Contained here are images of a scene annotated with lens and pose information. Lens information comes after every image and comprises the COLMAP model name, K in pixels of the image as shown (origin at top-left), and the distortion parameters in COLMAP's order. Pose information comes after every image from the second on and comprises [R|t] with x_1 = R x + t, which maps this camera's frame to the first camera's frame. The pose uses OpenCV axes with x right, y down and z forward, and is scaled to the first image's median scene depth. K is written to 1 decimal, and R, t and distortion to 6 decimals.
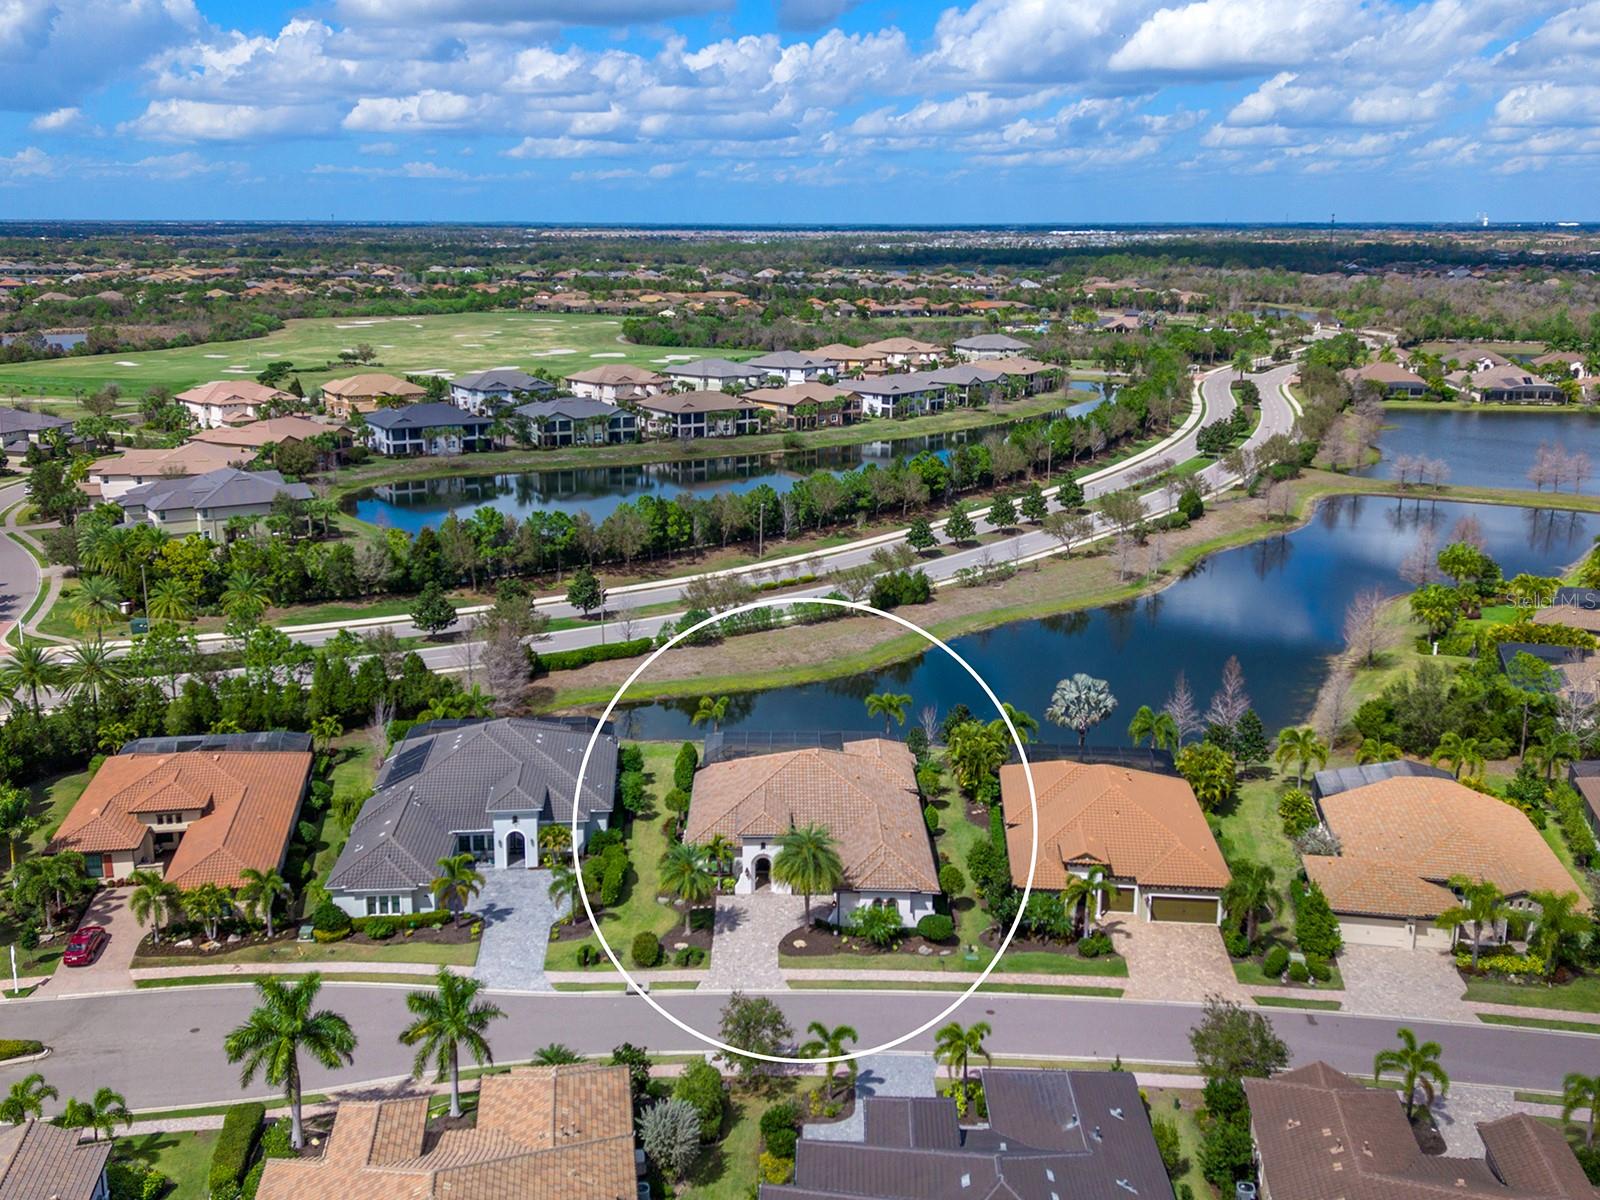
lens RADIAL K [[1591.2, 0, 800.0], [0, 1591.2, 600.0], [0, 0, 1]] dist [0.218977, -0.684118]
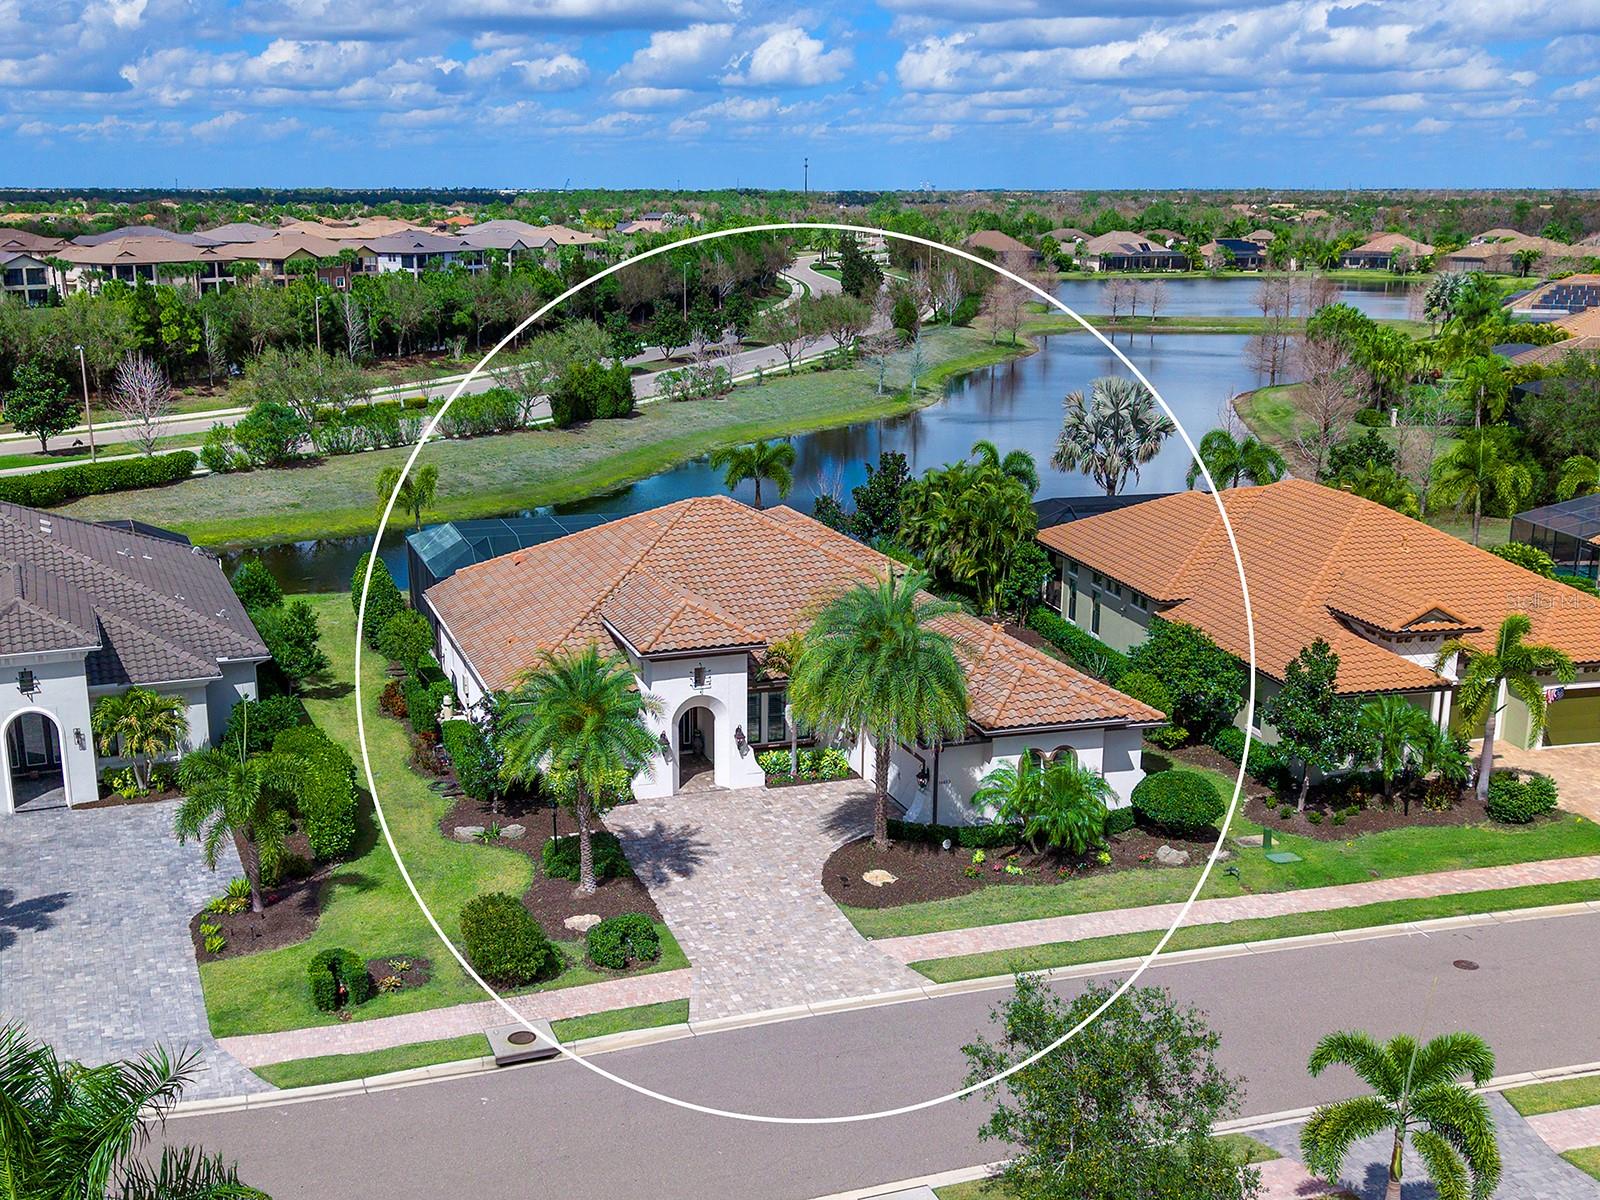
lens RADIAL K [[1736.7, 0, 774.7], [0, 1736.7, 687.4], [0, 0, 1]] dist [0.226941, -0.698048]
pose [[0.950590, -0.089171, 0.297367, -0.114977], [0.078568, 0.995779, 0.047447, 0.113714], [-0.300343, -0.021739, 0.953584, 0.470550]]
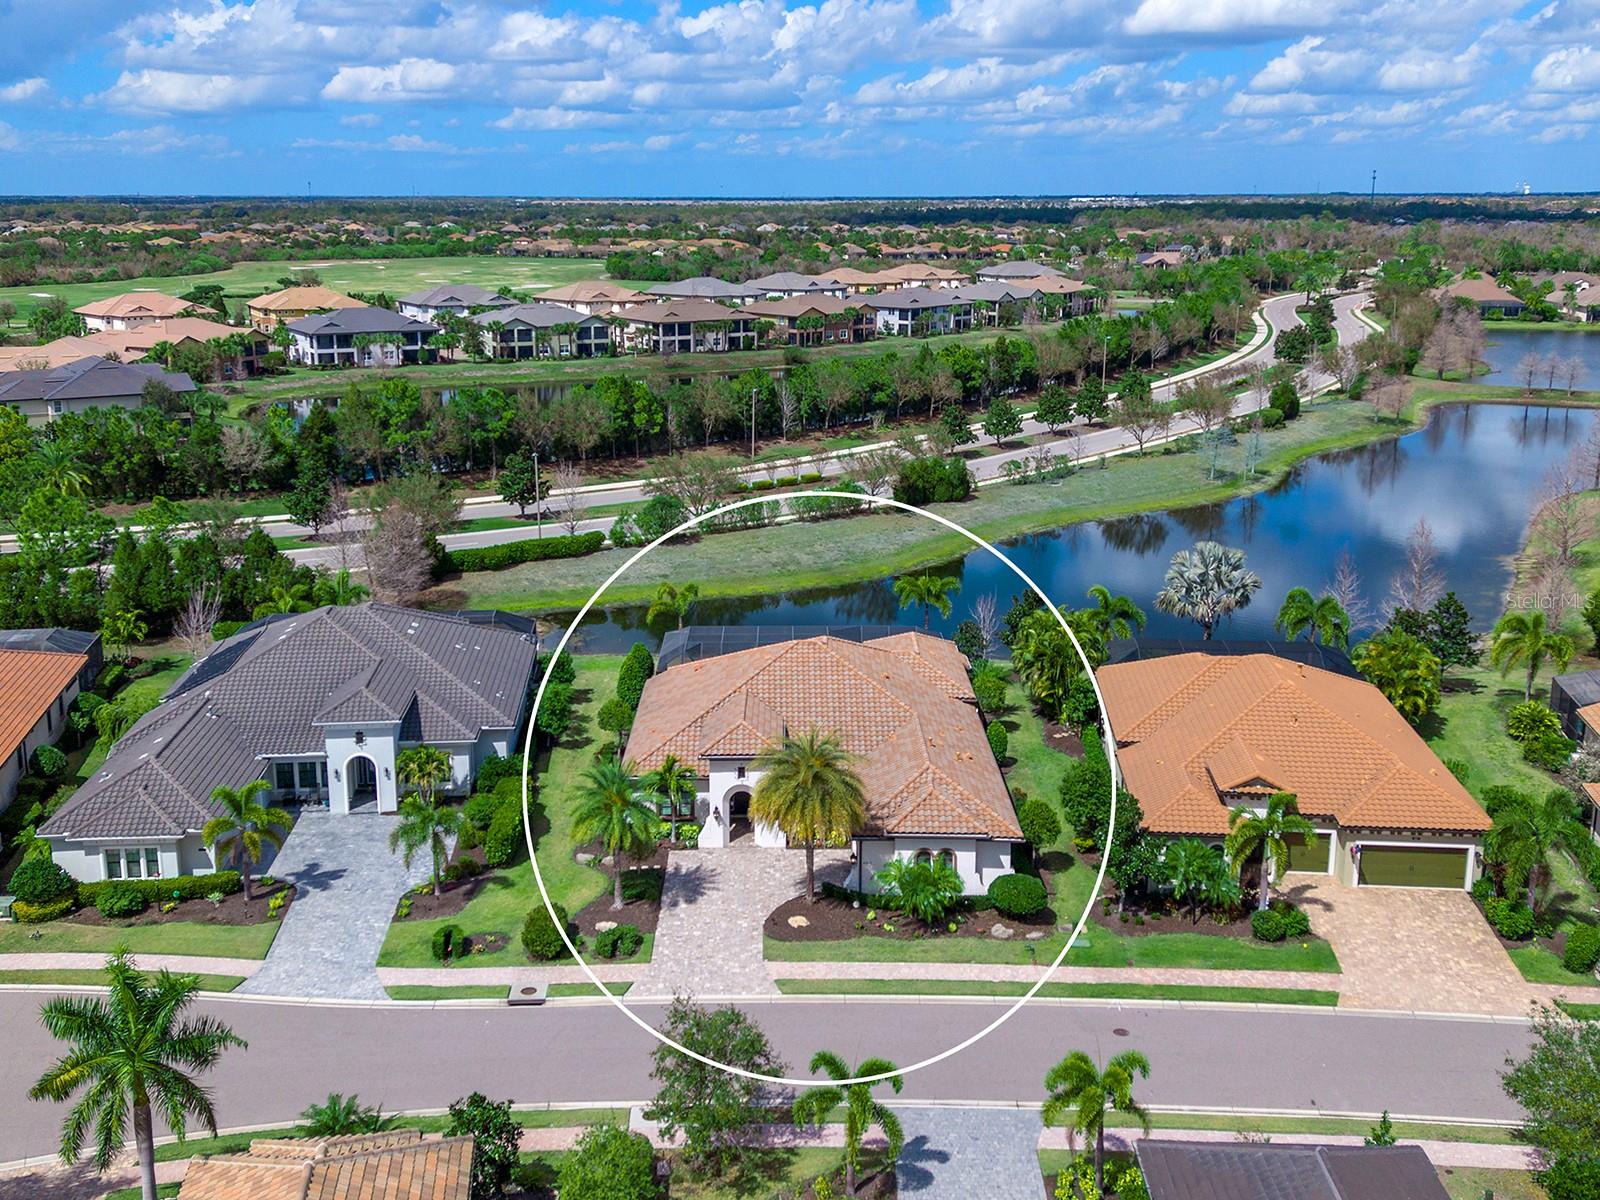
lens RADIAL K [[1651.4, 0, 800.0], [0, 1651.4, 600.0], [0, 0, 1]] dist [0.202972, -0.614466]
pose [[0.999977, -0.005233, -0.004322, 0.003079], [0.005239, 0.999986, 0.001204, 0.069883], [0.004315, -0.001227, 0.999990, 0.280850]]
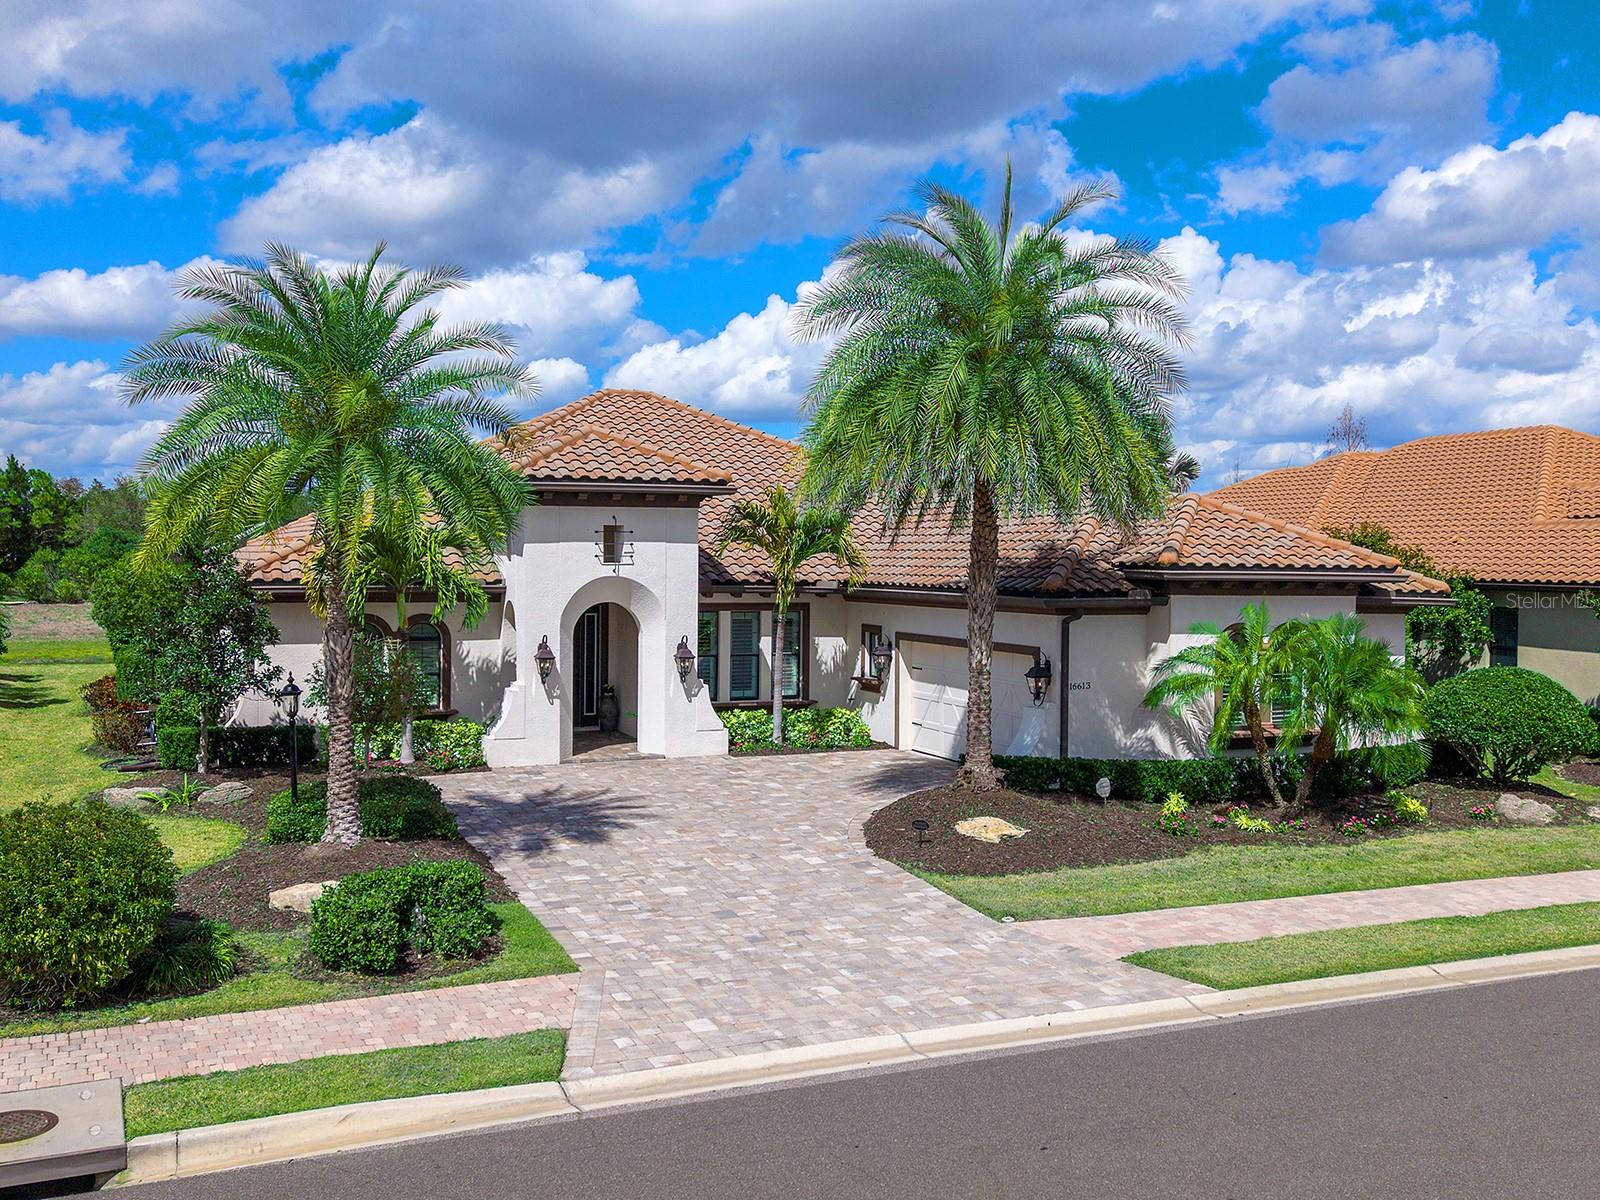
lens RADIAL K [[1527.2, 0, 824.4], [0, 1527.2, 601.8], [0, 0, 1]] dist [0.114953, -0.225123]
pose [[0.918552, -0.011466, 0.395133, -0.068246], [0.094342, 0.977053, -0.190962, 0.172298], [-0.383877, 0.212687, 0.898556, 0.658700]]
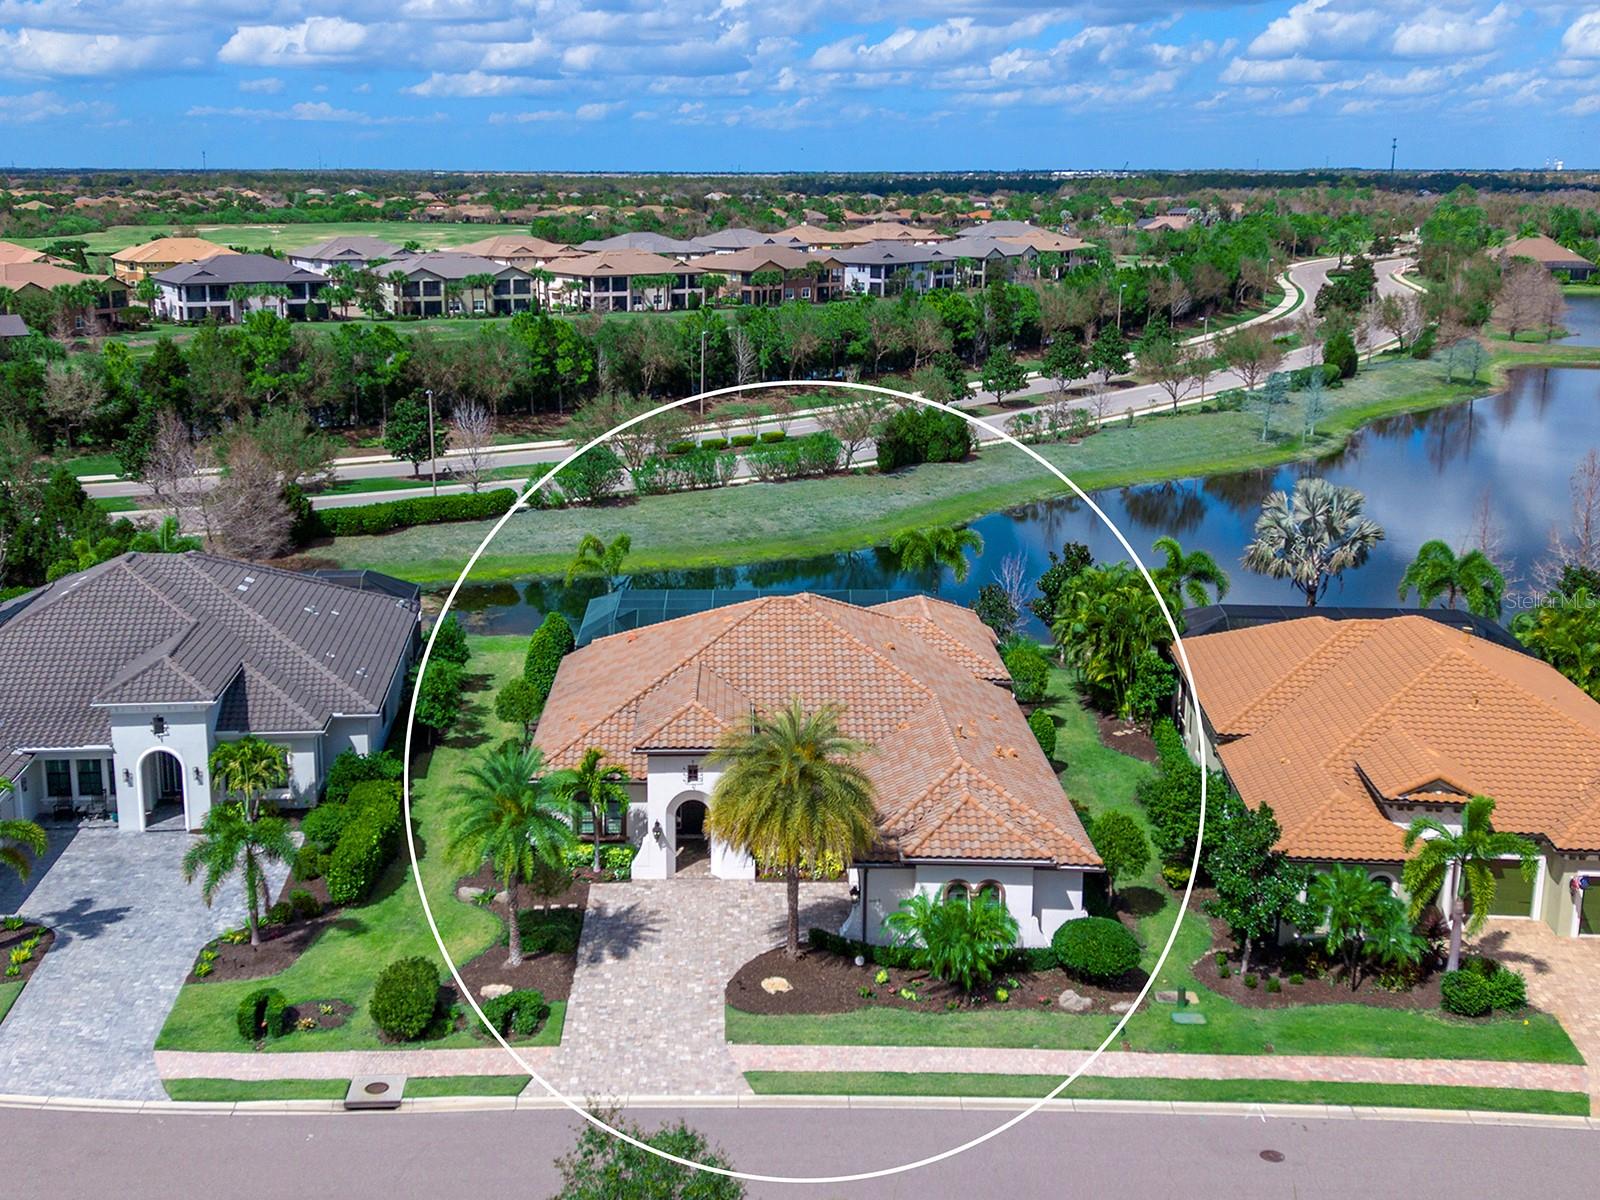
lens RADIAL K [[1827.2, 0, 743.8], [0, 1827.2, 617.5], [0, 0, 1]] dist [0.196431, -0.589557]
pose [[0.999973, -0.002488, -0.006876, -0.004002], [0.002479, 0.999996, -0.001304, 0.091771], [0.006879, 0.001287, 0.999976, 0.400881]]
